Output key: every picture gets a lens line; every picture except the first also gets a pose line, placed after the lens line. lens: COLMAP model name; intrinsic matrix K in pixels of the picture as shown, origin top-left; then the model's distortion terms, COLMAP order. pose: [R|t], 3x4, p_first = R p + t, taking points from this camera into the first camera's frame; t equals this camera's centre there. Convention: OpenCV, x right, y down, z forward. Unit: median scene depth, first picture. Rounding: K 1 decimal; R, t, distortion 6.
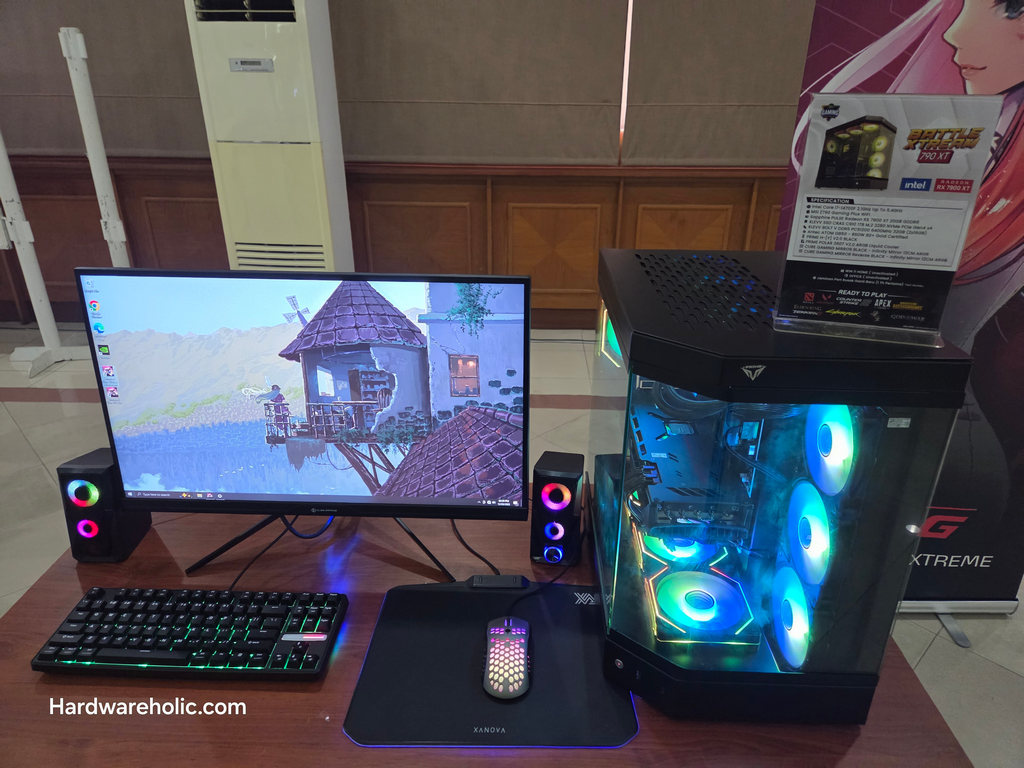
lens RADIAL K [[682.7, 0, 512.0], [0, 682.7, 384.0], [0, 0, 1]] dist [0.070541, -0.068149]
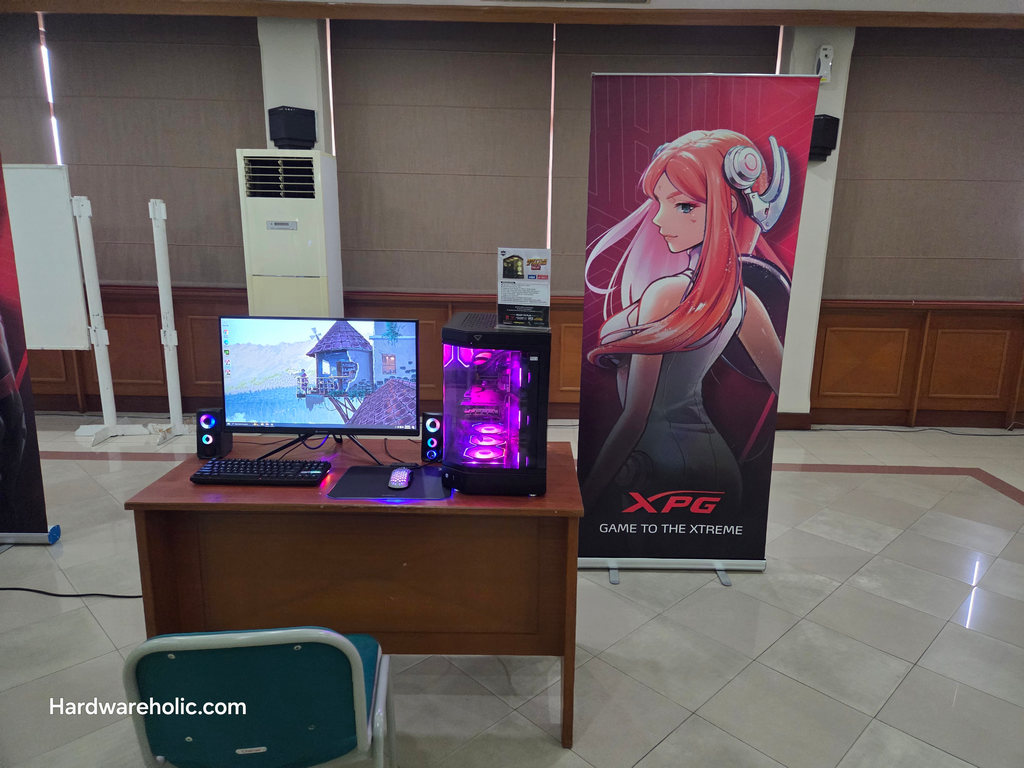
lens RADIAL K [[682.7, 0, 512.0], [0, 682.7, 384.0], [0, 0, 1]] dist [0.070541, -0.068149]
pose [[0.999913, 0.007959, 0.010537, 0.294815], [-0.005720, 0.980266, -0.197599, 0.469728], [-0.011902, 0.197521, 0.980226, -1.127420]]
